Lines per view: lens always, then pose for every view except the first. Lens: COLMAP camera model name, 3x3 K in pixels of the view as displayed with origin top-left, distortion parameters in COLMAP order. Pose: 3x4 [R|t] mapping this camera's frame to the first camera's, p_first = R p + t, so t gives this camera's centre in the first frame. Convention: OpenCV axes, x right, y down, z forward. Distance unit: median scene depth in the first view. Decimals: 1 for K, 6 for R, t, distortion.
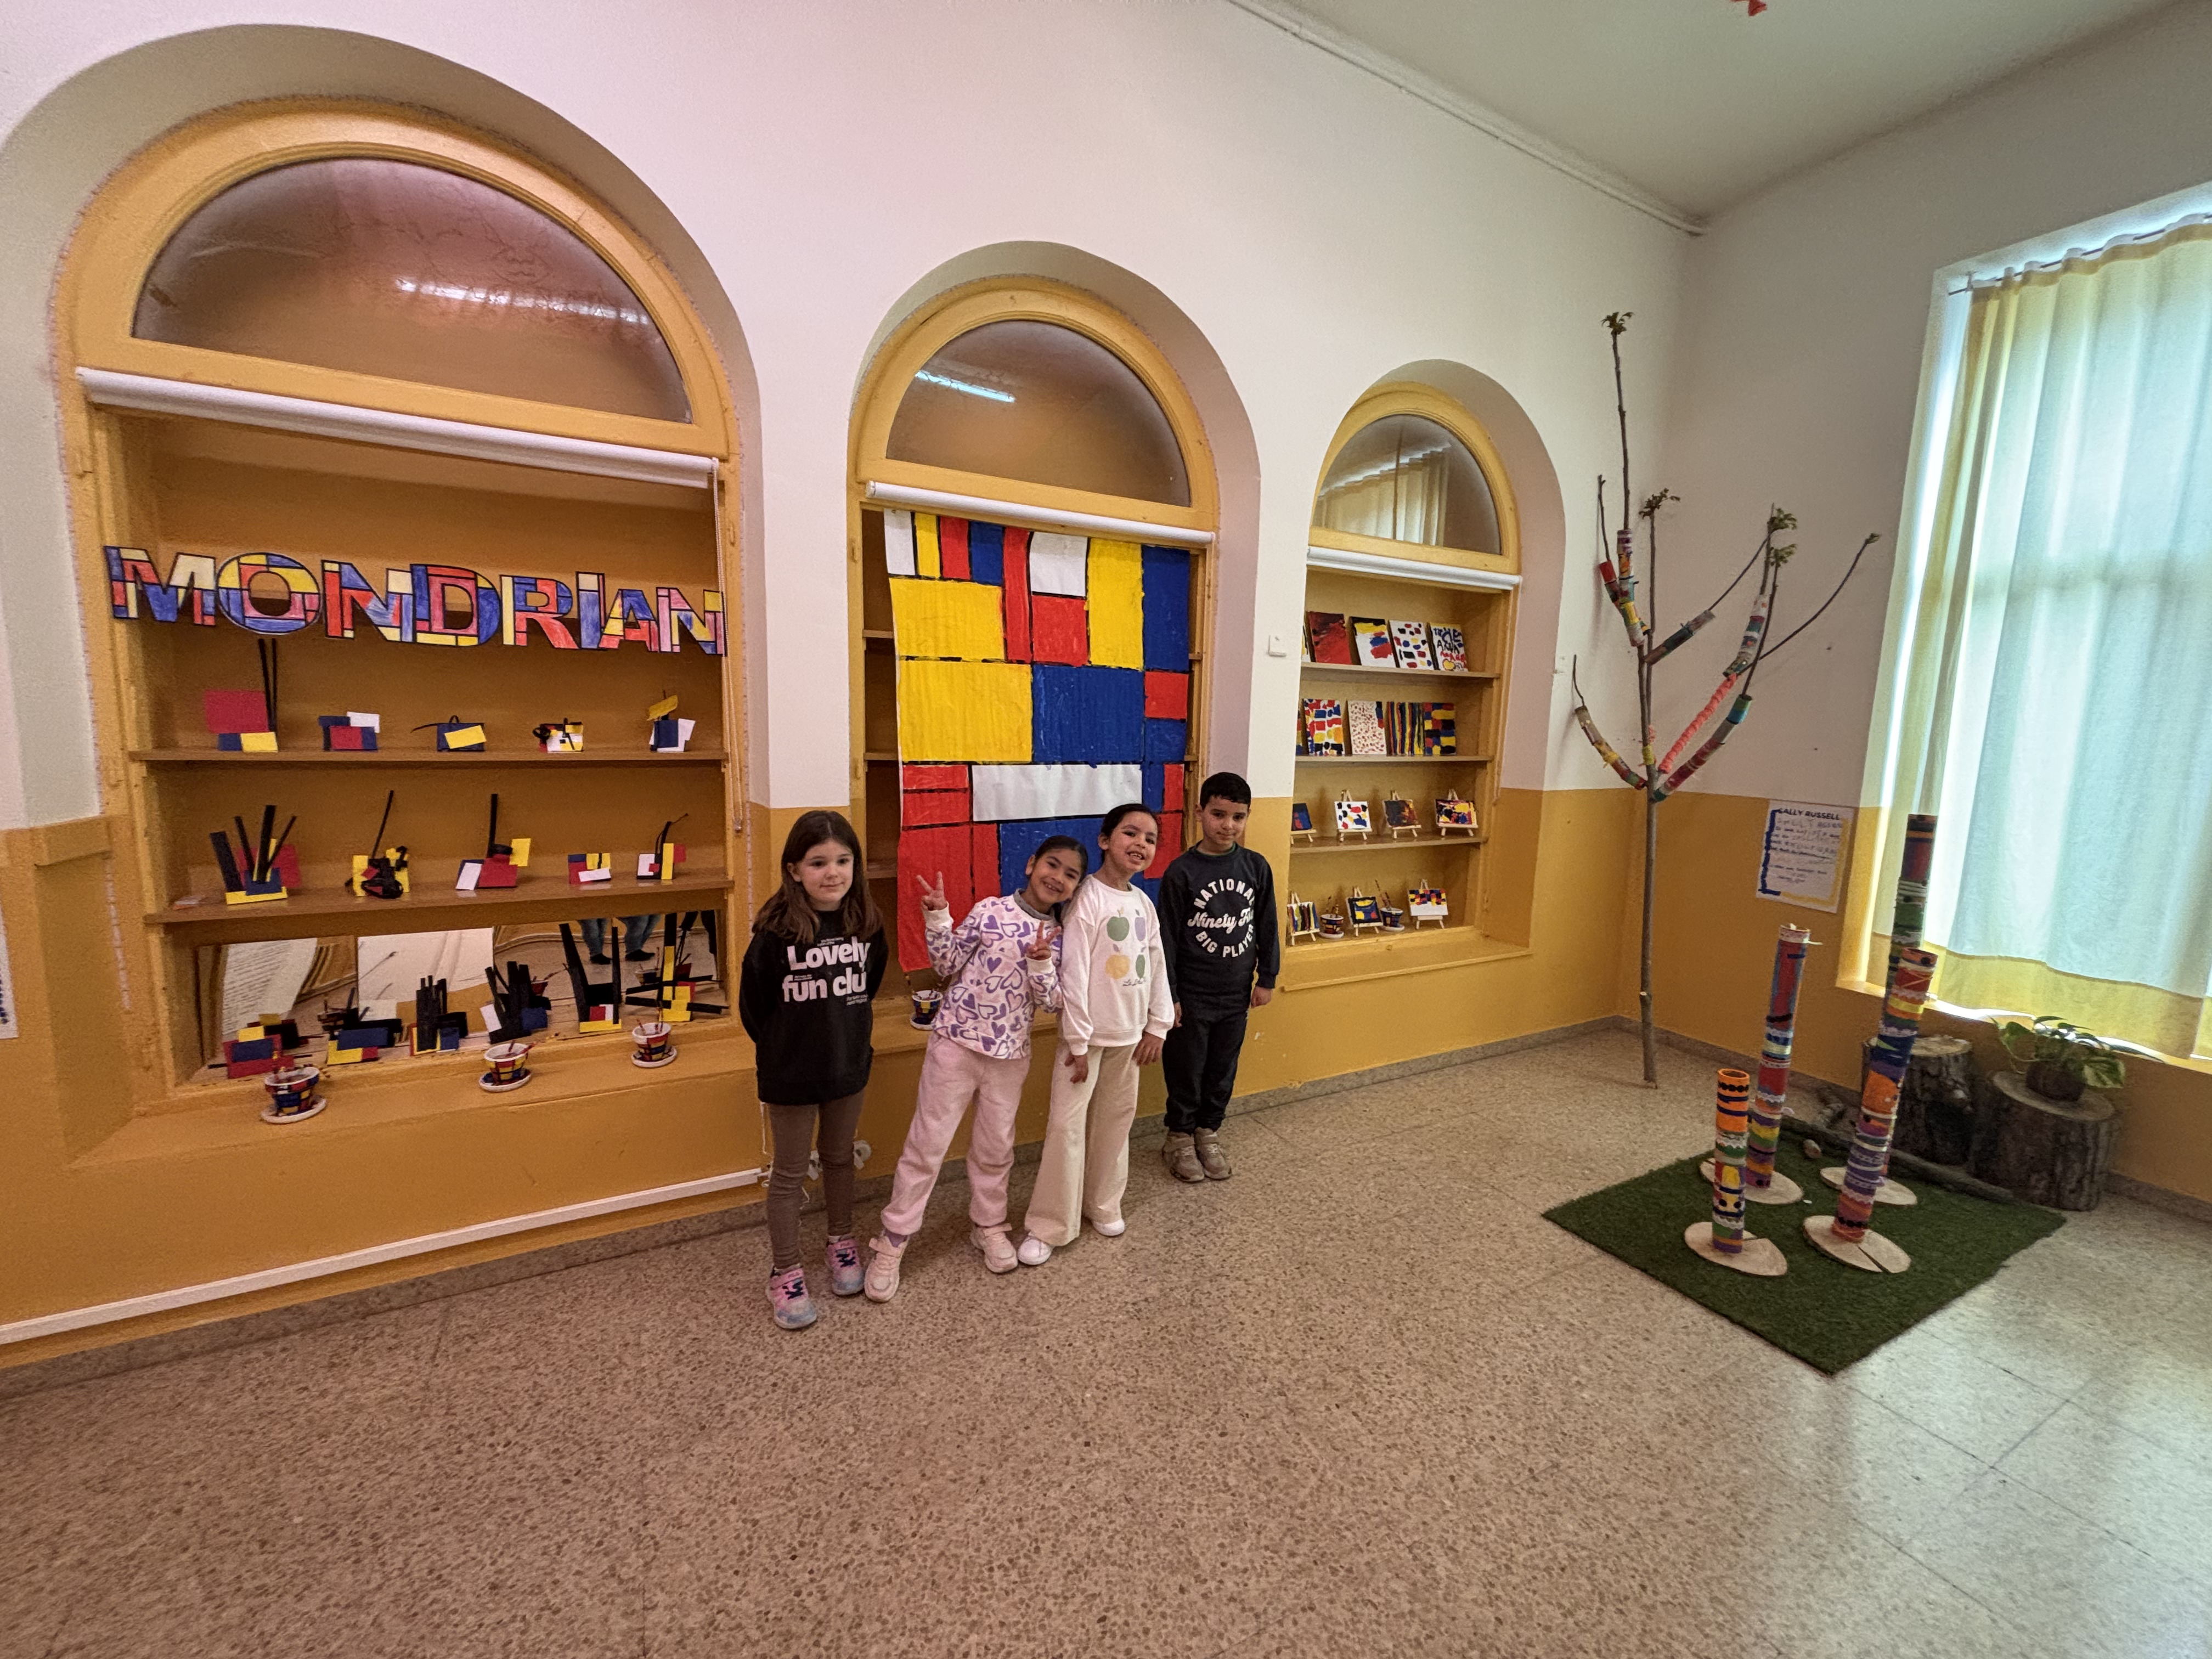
lens RADIAL K [[897.1, 0, 1106.0], [0, 897.1, 829.5], [0, 0, 1]] dist [-0.016064, 0.009959]
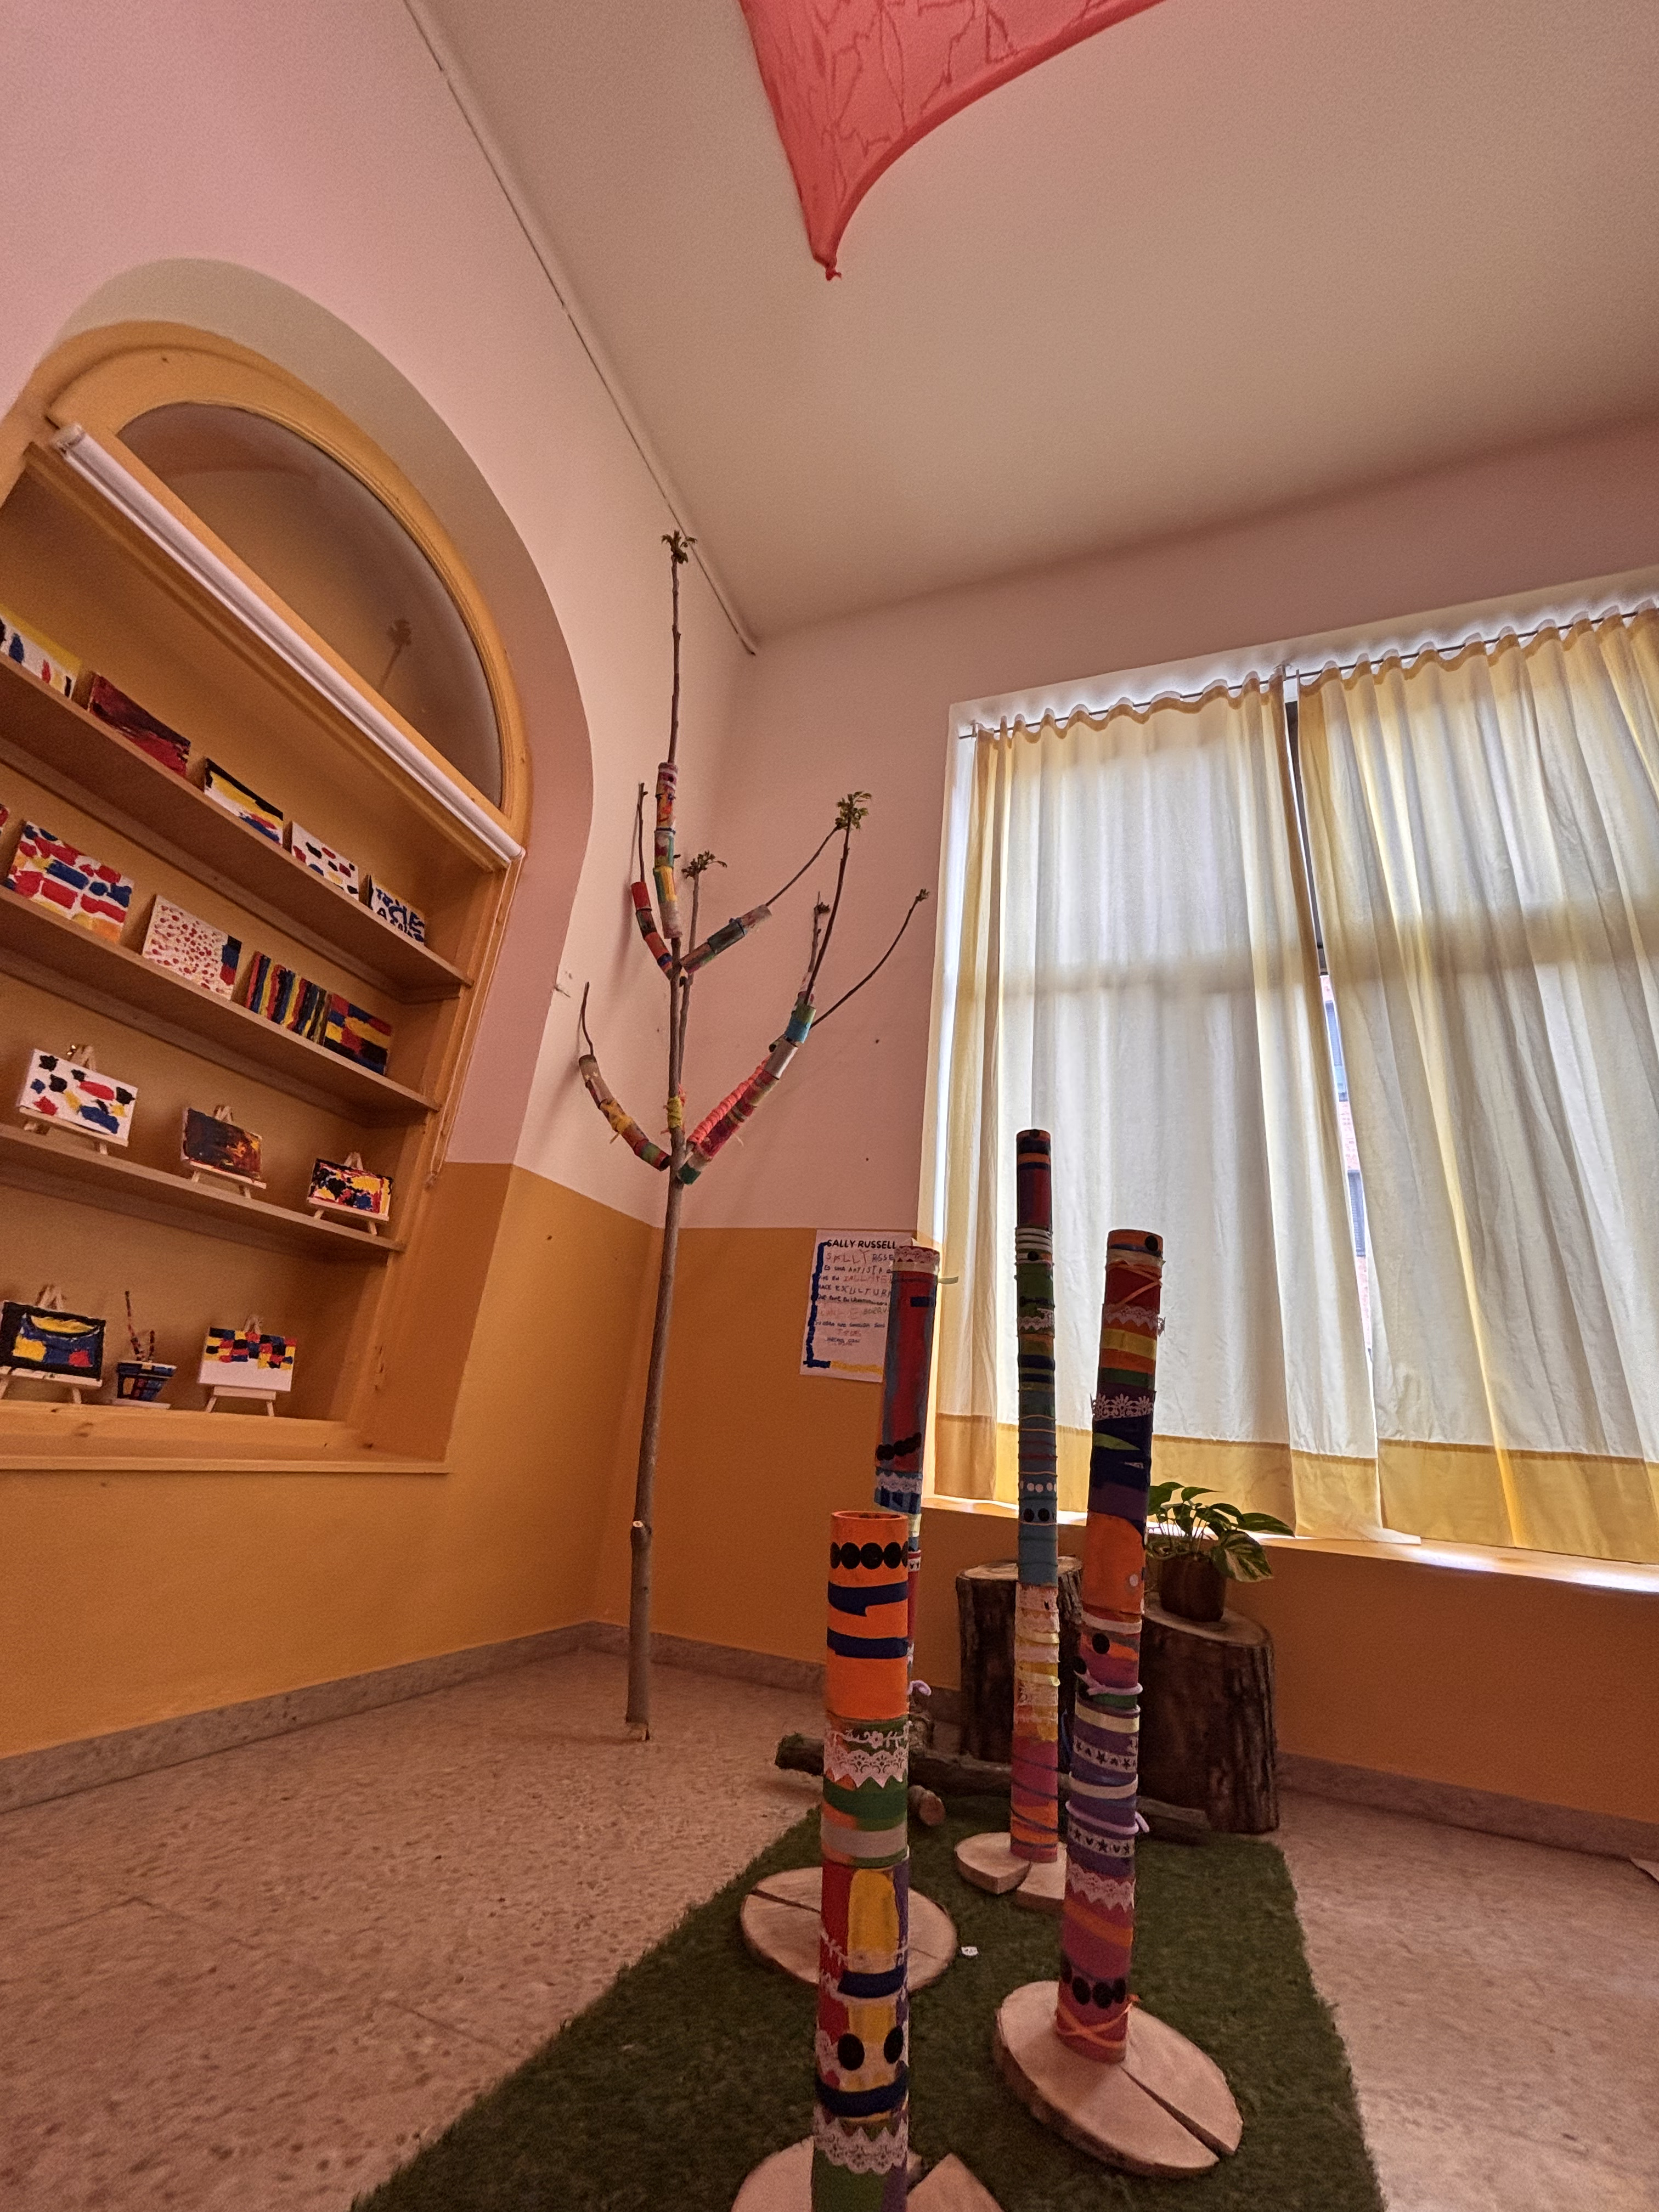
lens RADIAL K [[897.1, 0, 828.0], [0, 897.1, 1103.6], [0, 0, 1]] dist [-0.016064, 0.009959]
pose [[0.748772, 0.277701, 0.601849, 0.289634], [0.012305, 0.902023, -0.431514, 0.180003], [-0.662714, 0.330511, 0.671992, 0.473576]]
